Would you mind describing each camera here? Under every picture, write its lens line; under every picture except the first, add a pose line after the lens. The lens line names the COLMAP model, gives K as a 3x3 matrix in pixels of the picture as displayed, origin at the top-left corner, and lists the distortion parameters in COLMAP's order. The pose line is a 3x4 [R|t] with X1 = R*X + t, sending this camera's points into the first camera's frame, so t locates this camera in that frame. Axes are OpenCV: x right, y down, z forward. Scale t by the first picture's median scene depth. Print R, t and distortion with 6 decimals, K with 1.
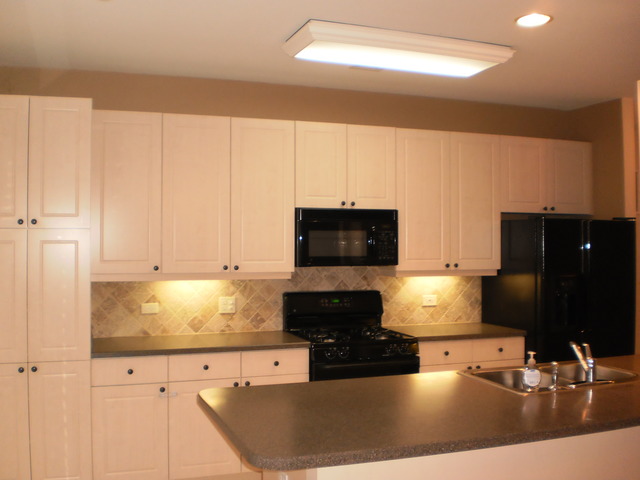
lens RADIAL K [[692.4, 0, 320.0], [0, 692.4, 240.0], [0, 0, 1]] dist [-0.023831, -0.339302]
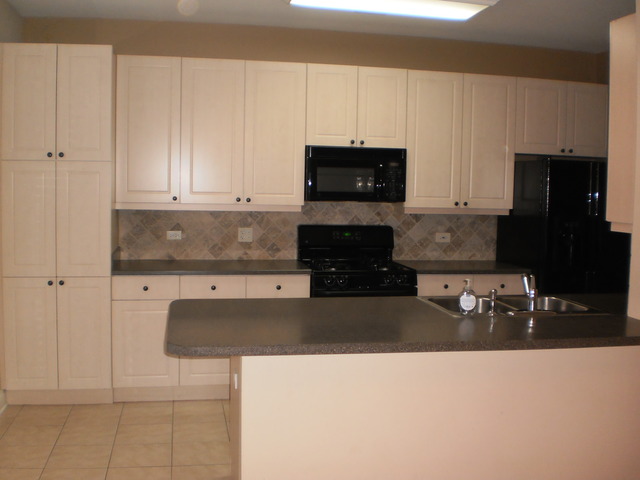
lens RADIAL K [[692.4, 0, 320.0], [0, 692.4, 240.0], [0, 0, 1]] dist [-0.023831, -0.339302]
pose [[0.988704, 0.030676, -0.146710, 0.142872], [-0.018830, 0.996498, 0.081463, 0.011100], [0.148696, -0.077781, 0.985819, -0.061908]]
